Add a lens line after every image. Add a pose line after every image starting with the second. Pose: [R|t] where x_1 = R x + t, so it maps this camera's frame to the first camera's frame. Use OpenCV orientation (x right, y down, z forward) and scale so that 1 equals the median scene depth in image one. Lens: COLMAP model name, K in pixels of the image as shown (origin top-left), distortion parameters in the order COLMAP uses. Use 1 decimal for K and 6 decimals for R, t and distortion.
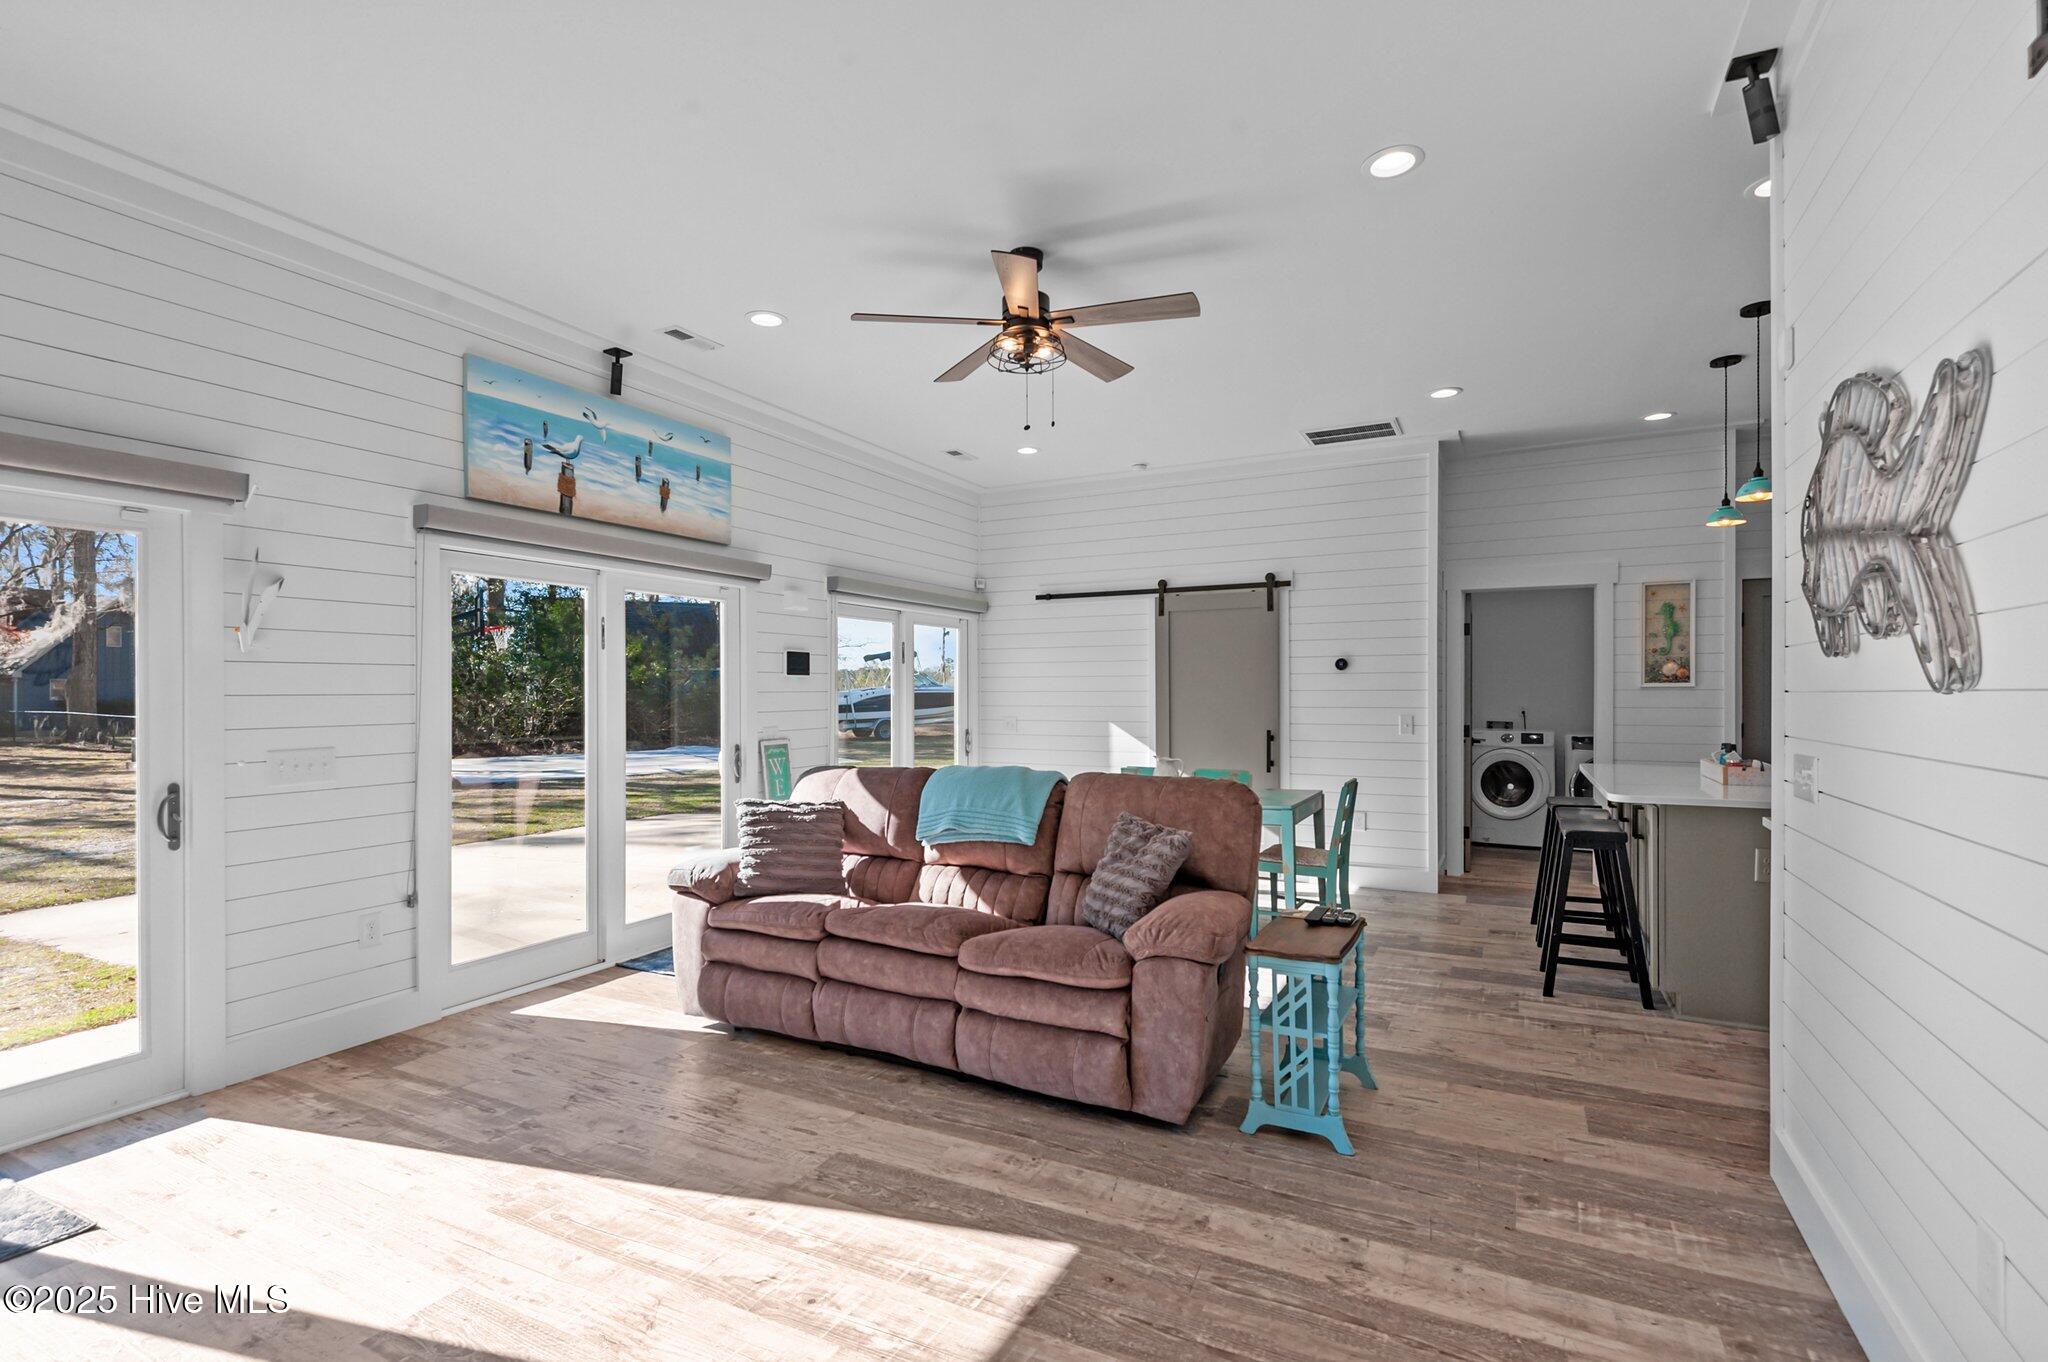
lens RADIAL K [[939.0, 0, 1021.5], [0, 939.0, 677.3], [0, 0, 1]] dist [0.046200, -0.017943]
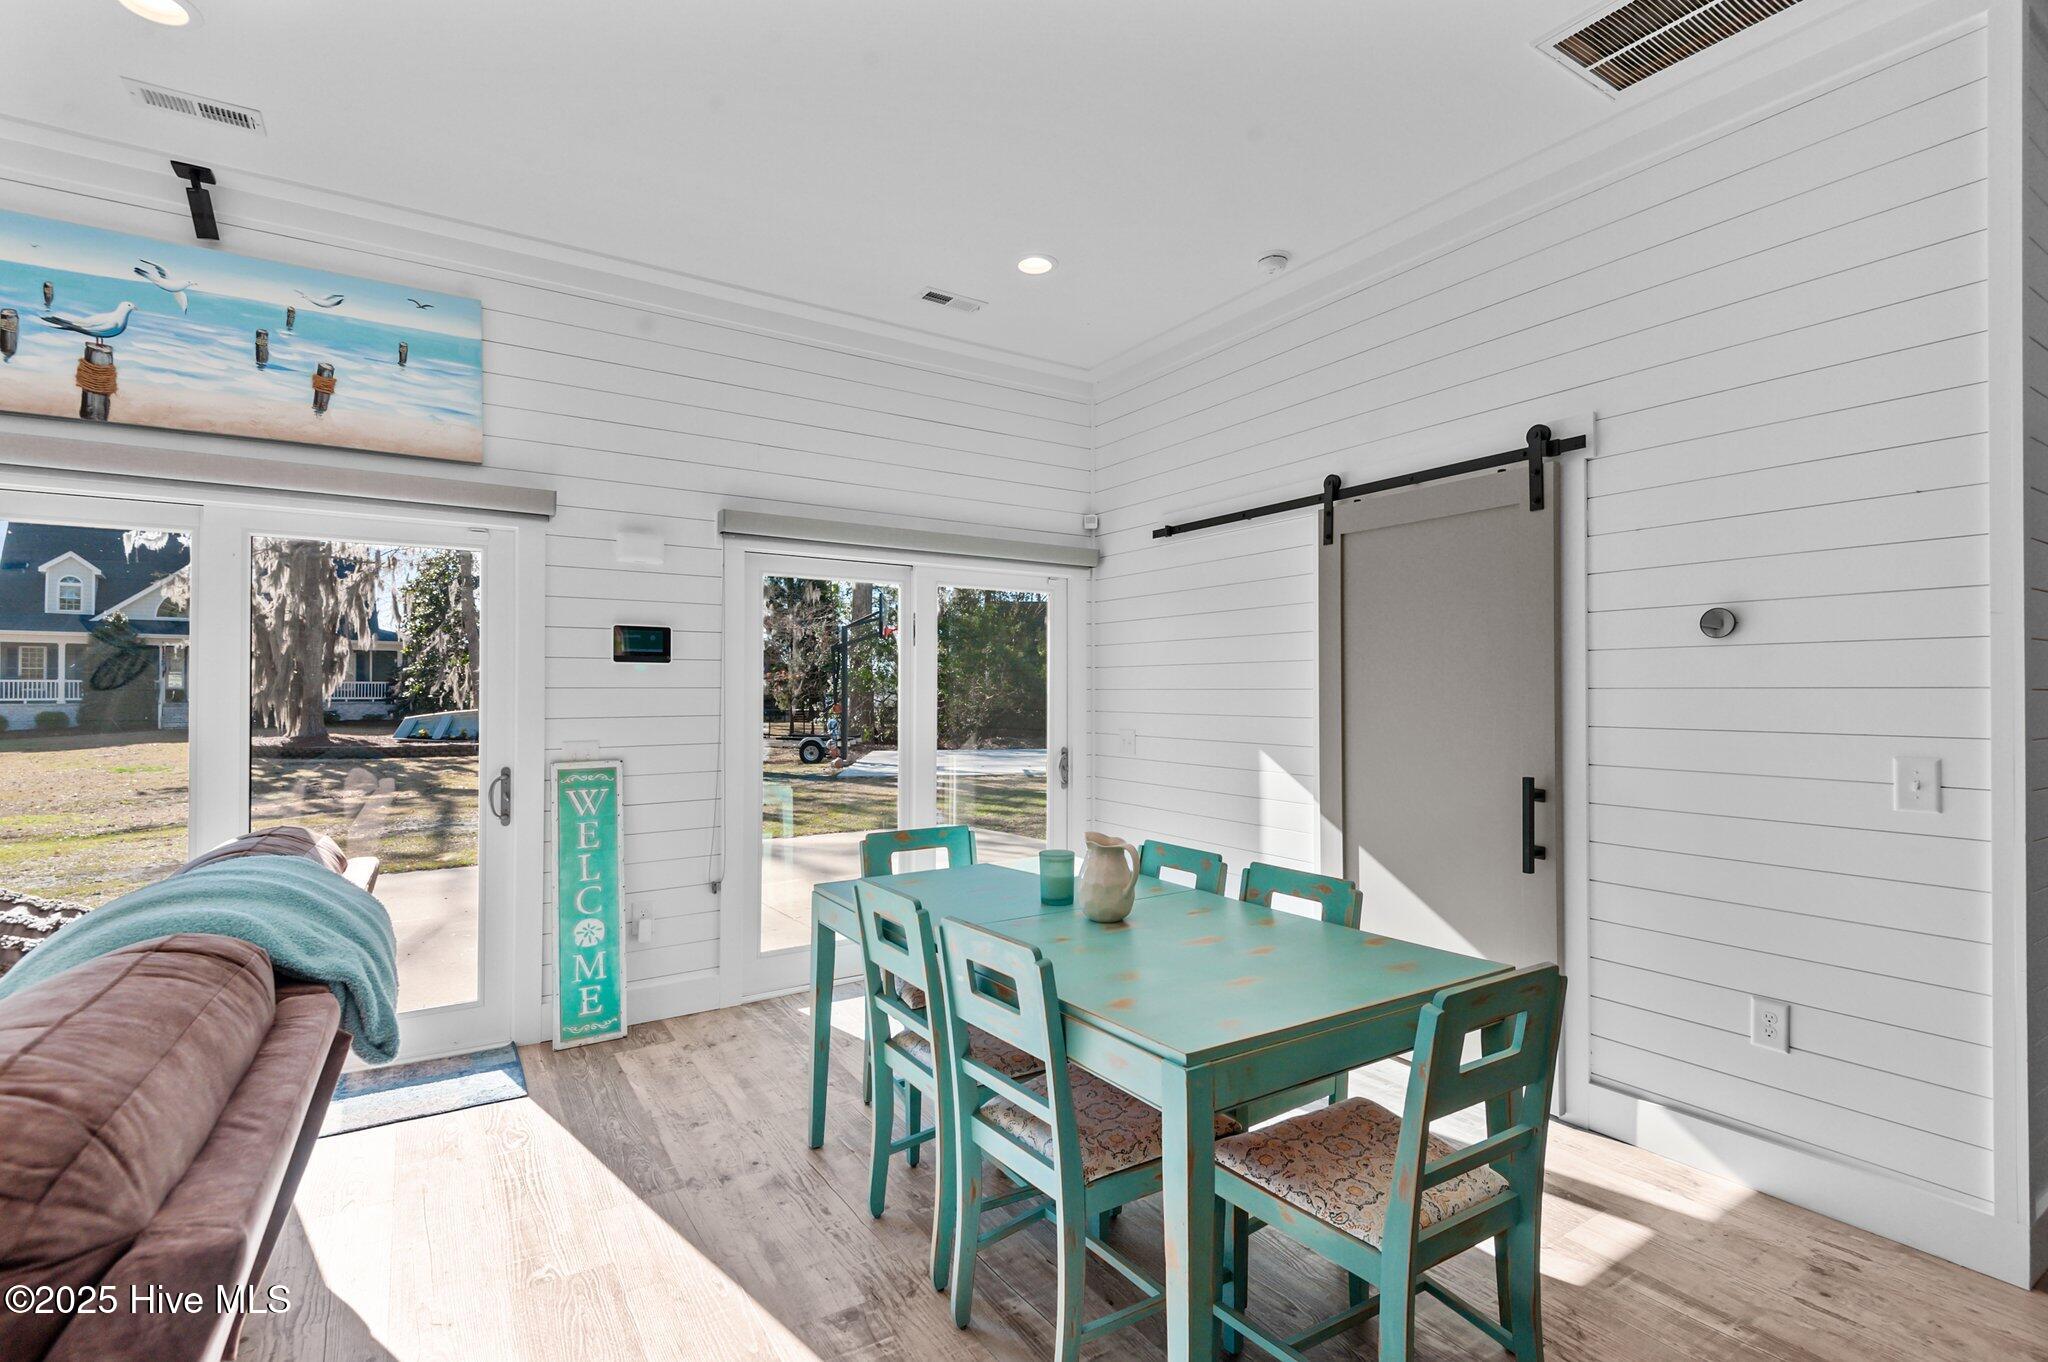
lens RADIAL K [[920.2, 0, 1024.0], [0, 920.2, 681.0], [0, 0, 1]] dist [-0.000660, -0.007058]
pose [[0.870938, -0.001016, -0.491393, 0.305236], [0.003636, 0.999984, 0.004377, 0.008699], [0.491380, -0.005599, 0.870927, 0.574148]]
